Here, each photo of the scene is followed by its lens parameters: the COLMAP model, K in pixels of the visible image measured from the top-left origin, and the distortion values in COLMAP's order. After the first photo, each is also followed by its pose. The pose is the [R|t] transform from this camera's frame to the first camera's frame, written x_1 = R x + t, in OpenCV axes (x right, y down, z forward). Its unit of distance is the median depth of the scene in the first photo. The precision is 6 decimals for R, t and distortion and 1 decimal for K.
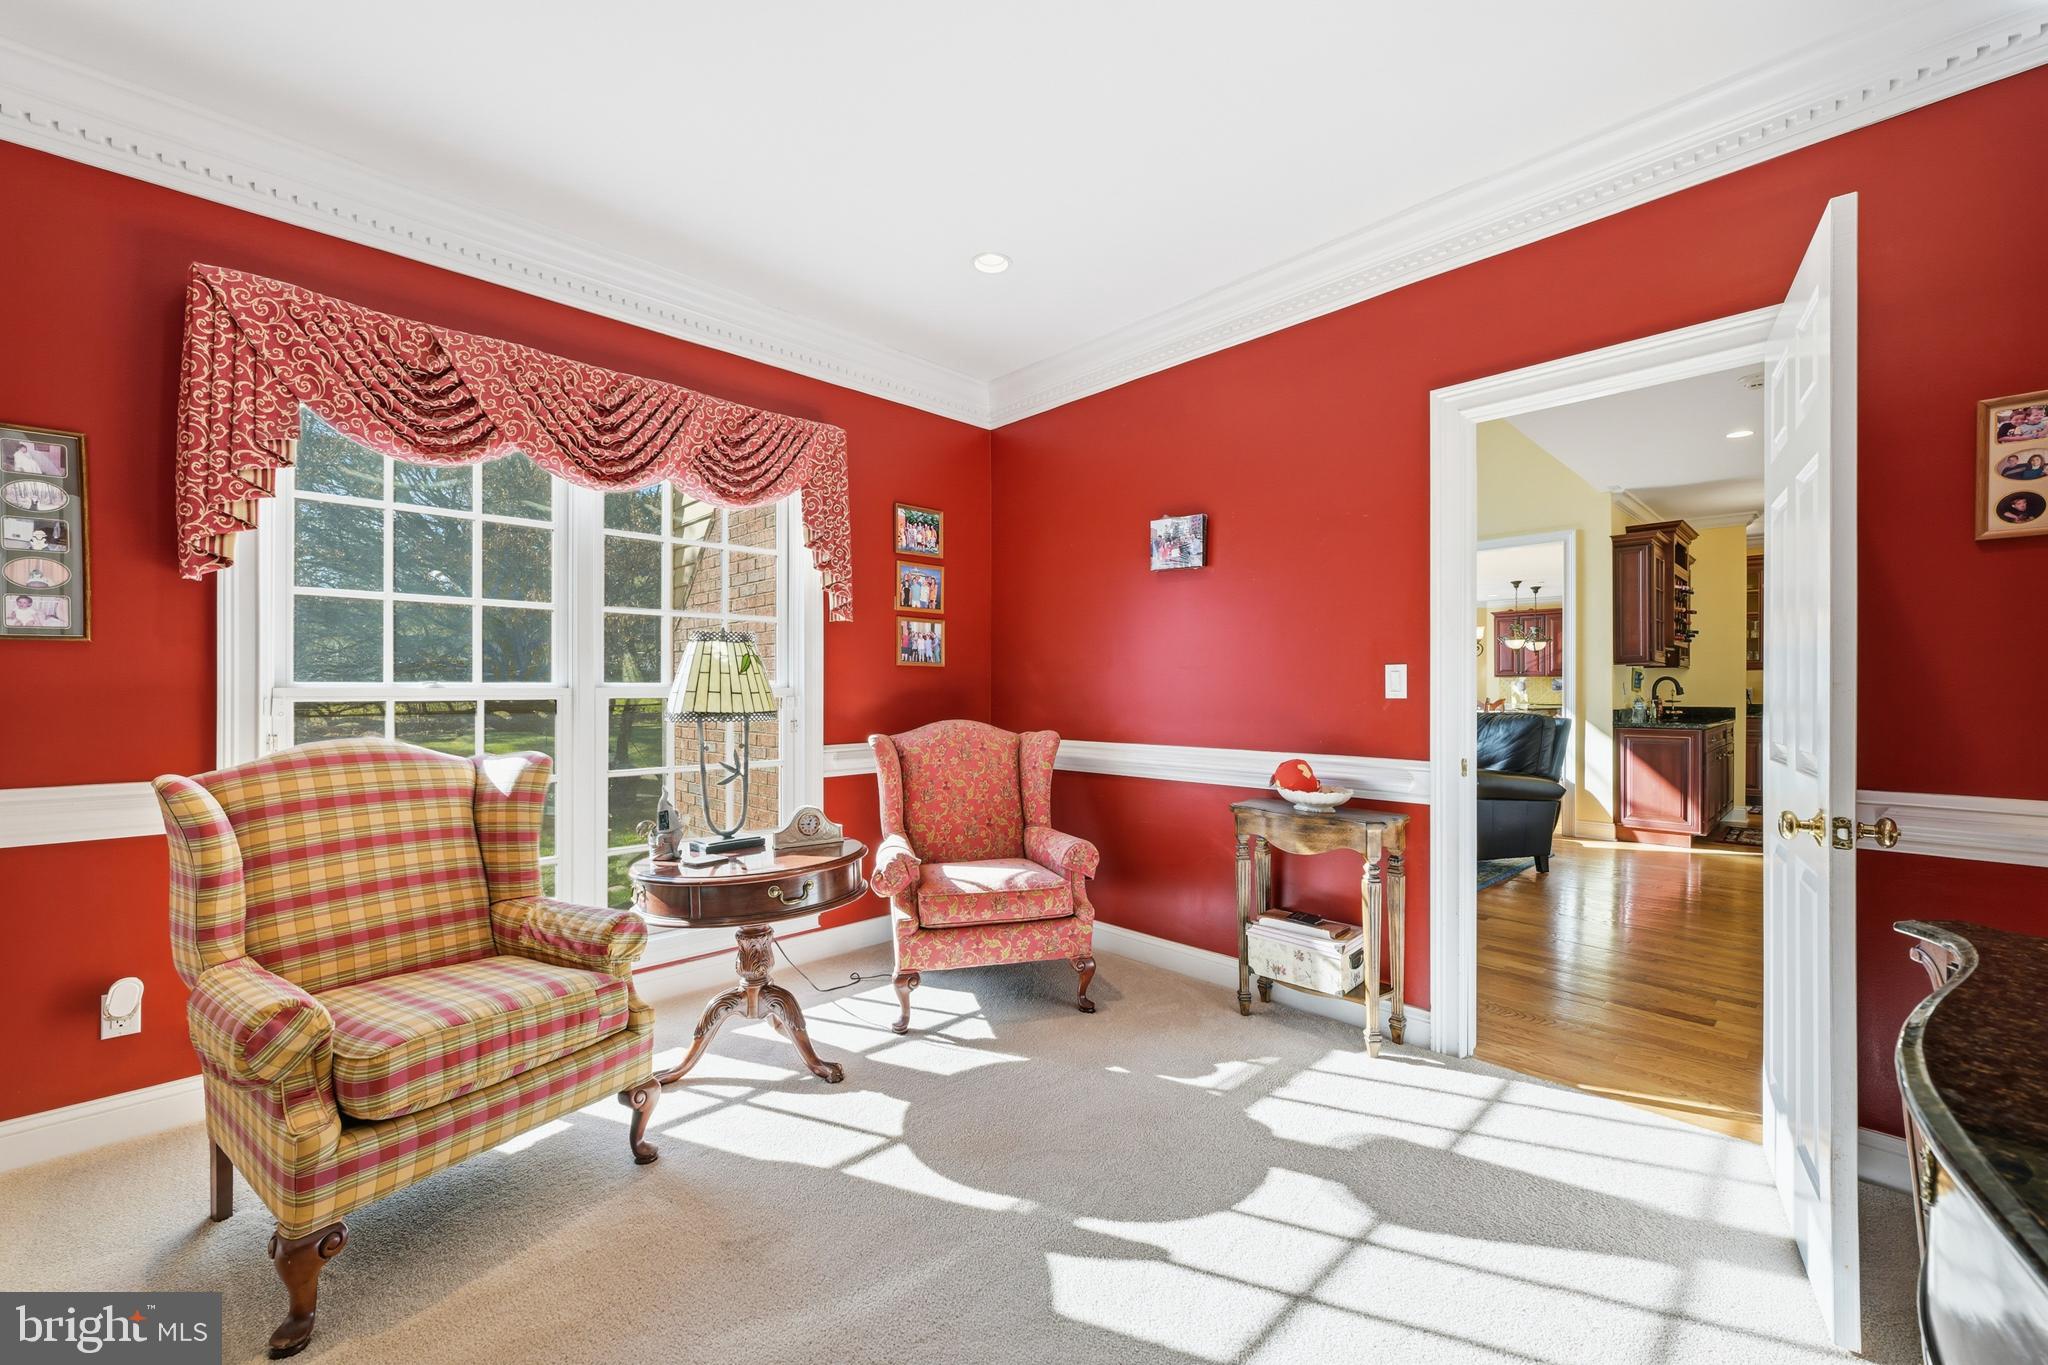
lens RADIAL K [[818.3, 0, 1021.6], [0, 818.3, 686.9], [0, 0, 1]] dist [-0.001666, 0.000189]
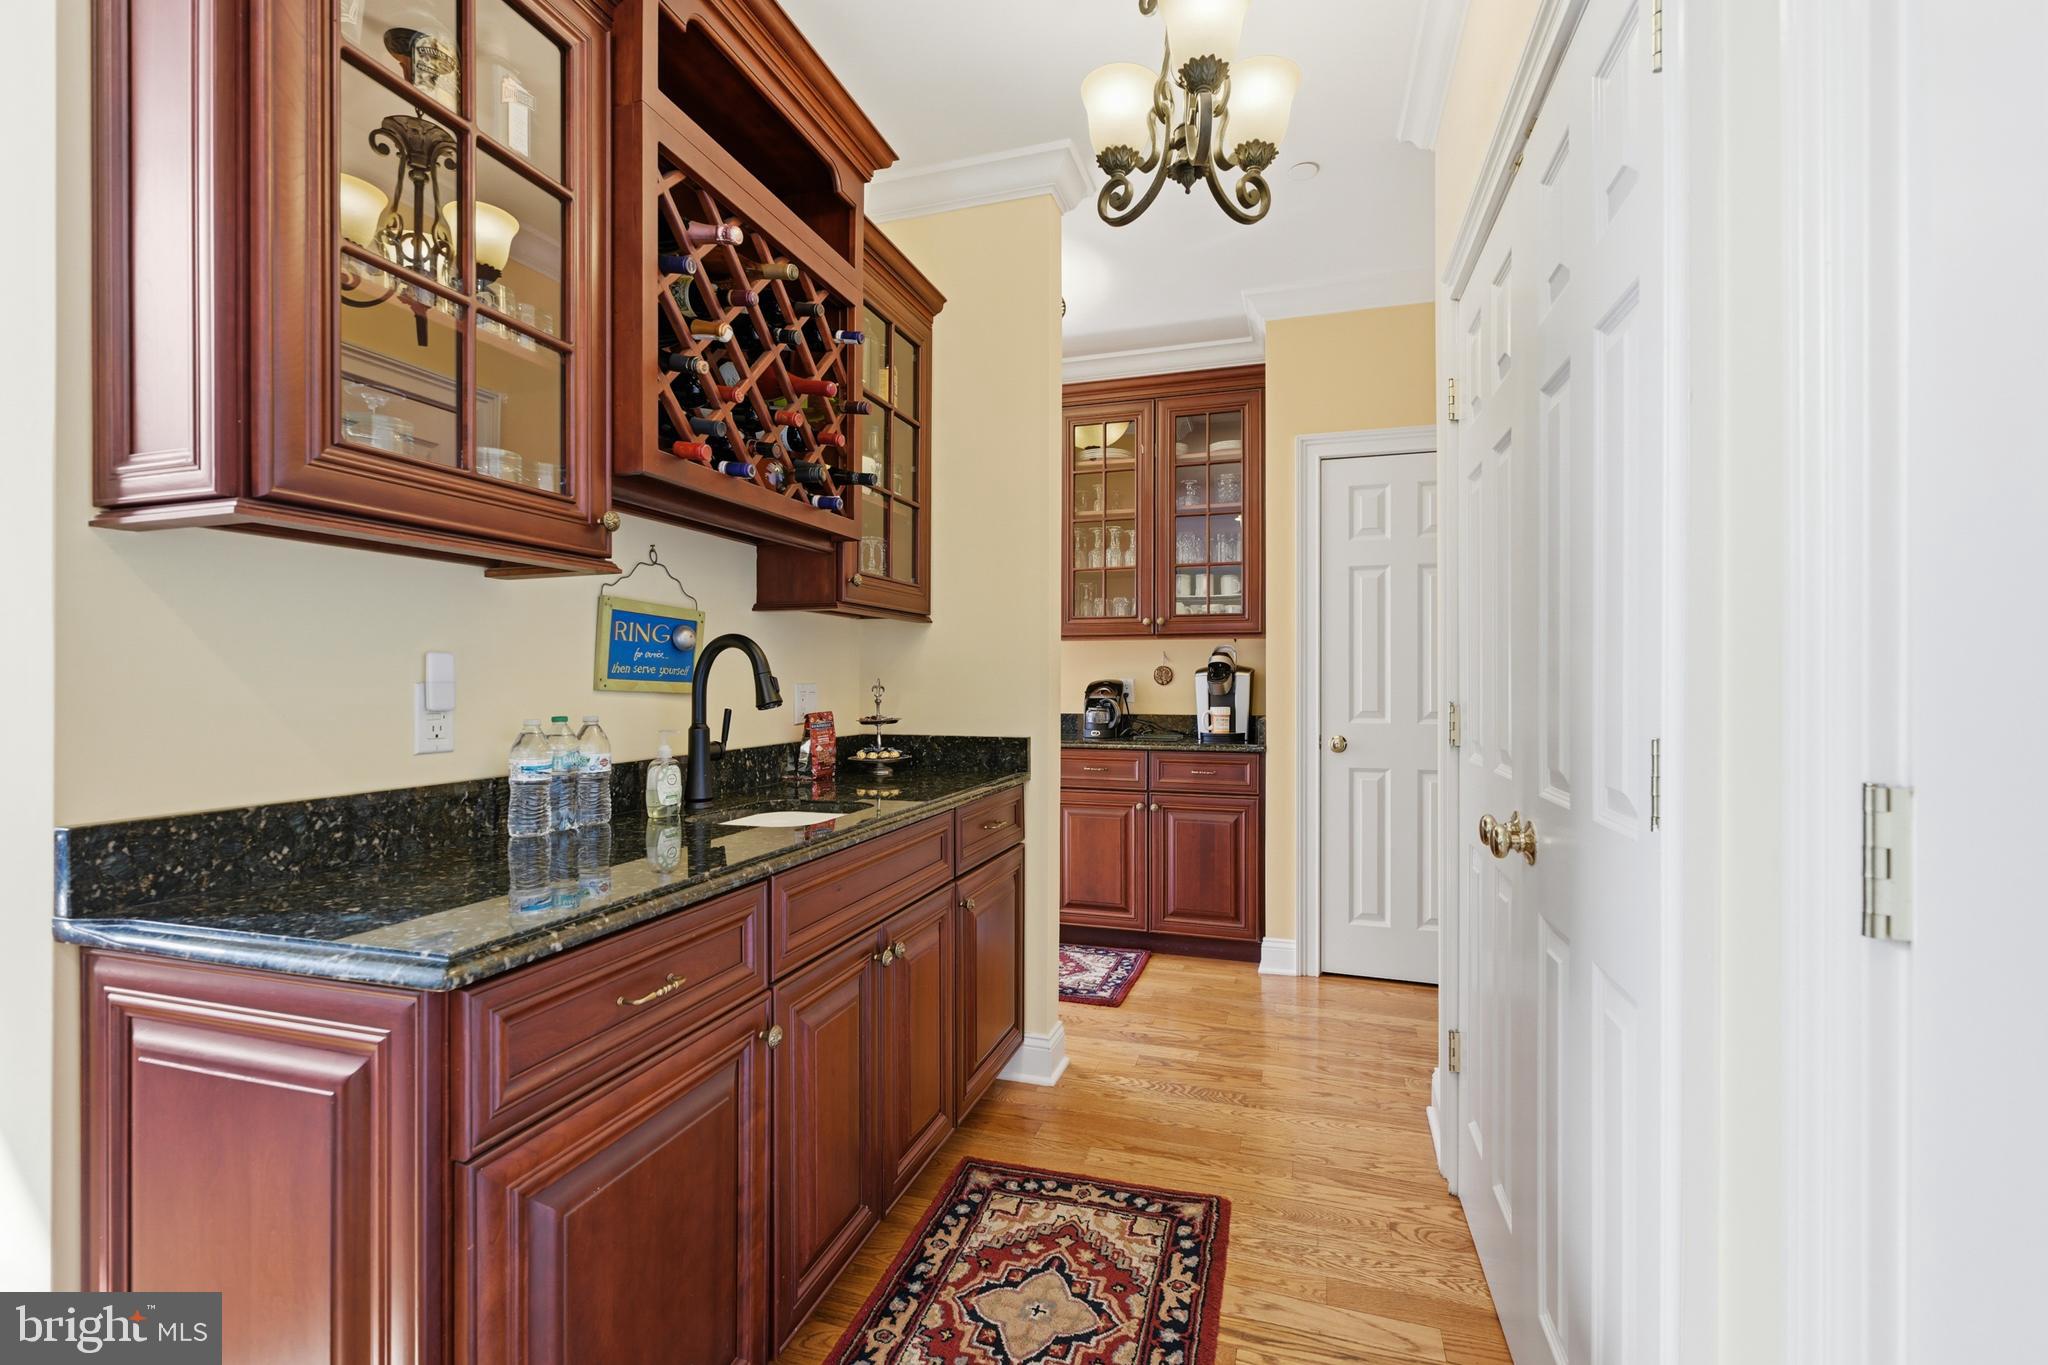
lens RADIAL K [[870.6, 0, 1036.8], [0, 870.6, 667.5], [0, 0, 1]] dist [-0.000011, 0.000259]
pose [[0.879114, 0.008696, 0.476533, 0.692021], [-0.002757, 0.999910, -0.013160, 0.000883], [-0.476604, 0.010255, 0.879058, 0.671306]]
